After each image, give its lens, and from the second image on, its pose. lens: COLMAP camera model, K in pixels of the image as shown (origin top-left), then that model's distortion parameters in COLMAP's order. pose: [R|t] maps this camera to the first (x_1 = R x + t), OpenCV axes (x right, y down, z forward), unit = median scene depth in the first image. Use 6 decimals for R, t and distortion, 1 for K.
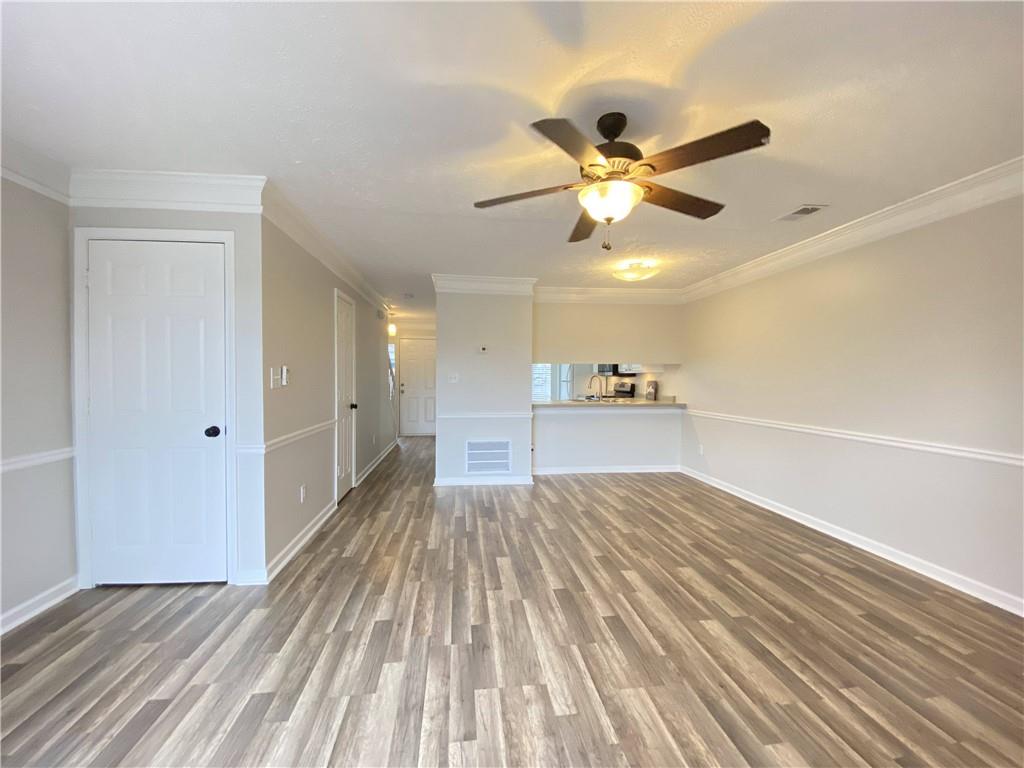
lens RADIAL K [[416.4, 0, 512.0], [0, 416.4, 384.0], [0, 0, 1]] dist [0.021407, -0.021475]
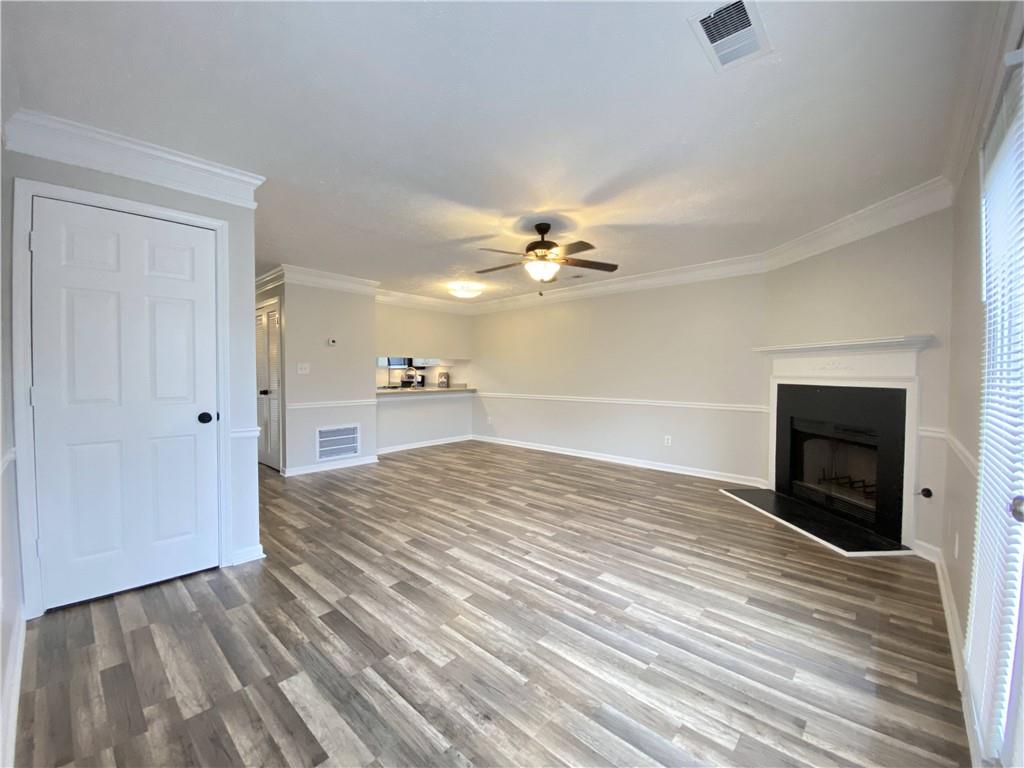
lens RADIAL K [[416.4, 0, 512.0], [0, 416.4, 384.0], [0, 0, 1]] dist [0.021407, -0.021475]
pose [[0.761034, -0.022027, 0.648338, -0.804781], [0.016638, 0.999757, 0.014436, 0.030804], [-0.648499, -0.000199, 0.761216, -0.231968]]
